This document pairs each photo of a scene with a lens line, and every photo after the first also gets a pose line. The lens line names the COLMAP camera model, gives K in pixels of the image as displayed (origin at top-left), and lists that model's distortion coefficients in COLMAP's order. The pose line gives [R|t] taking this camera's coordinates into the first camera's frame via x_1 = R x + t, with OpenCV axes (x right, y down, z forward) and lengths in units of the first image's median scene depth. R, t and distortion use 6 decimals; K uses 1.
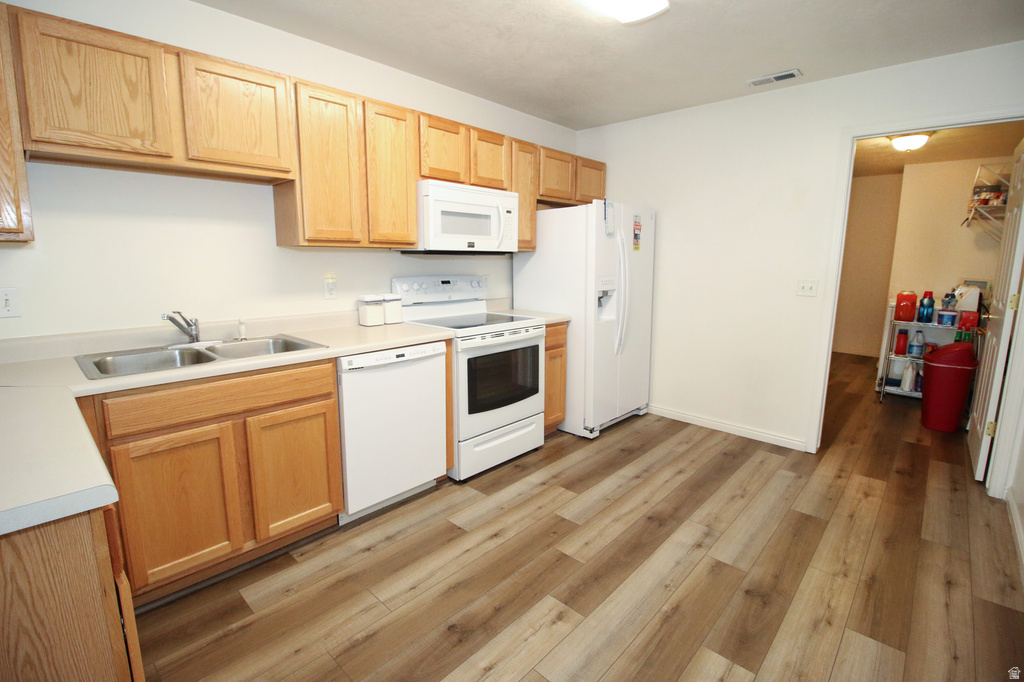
lens RADIAL K [[468.8, 0, 512.0], [0, 468.8, 341.0], [0, 0, 1]] dist [0.010315, -0.021371]
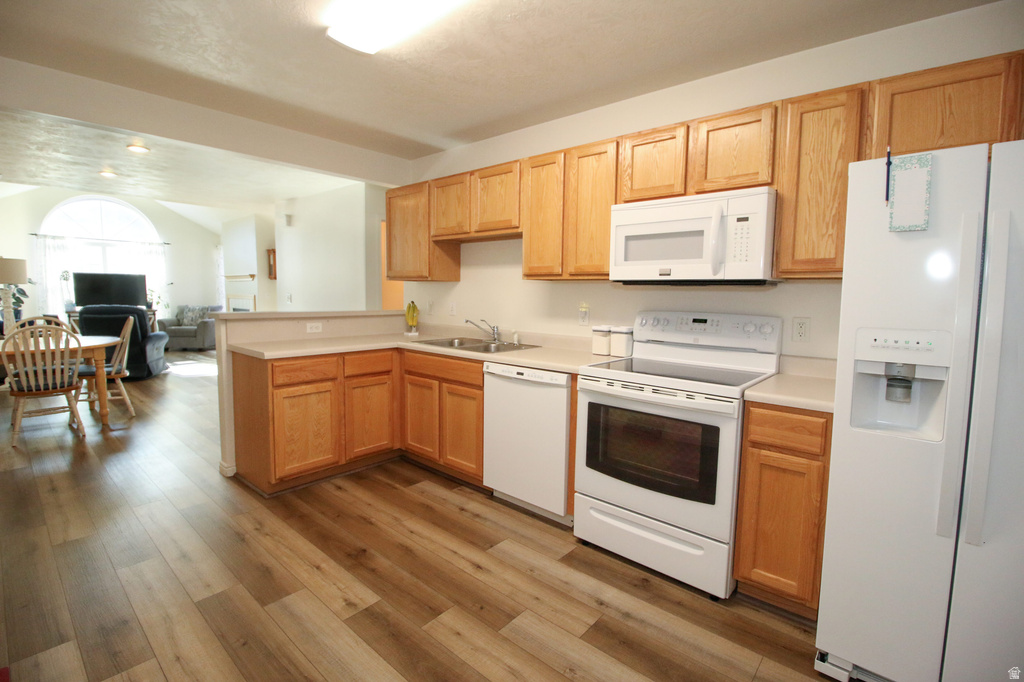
lens RADIAL K [[468.8, 0, 512.0], [0, 468.8, 341.0], [0, 0, 1]] dist [0.010315, -0.021371]
pose [[0.027506, 0.097674, -0.994838, 0.808598], [-0.189982, 0.977586, 0.090728, -0.133125], [0.981402, 0.186506, 0.045446, 0.849168]]
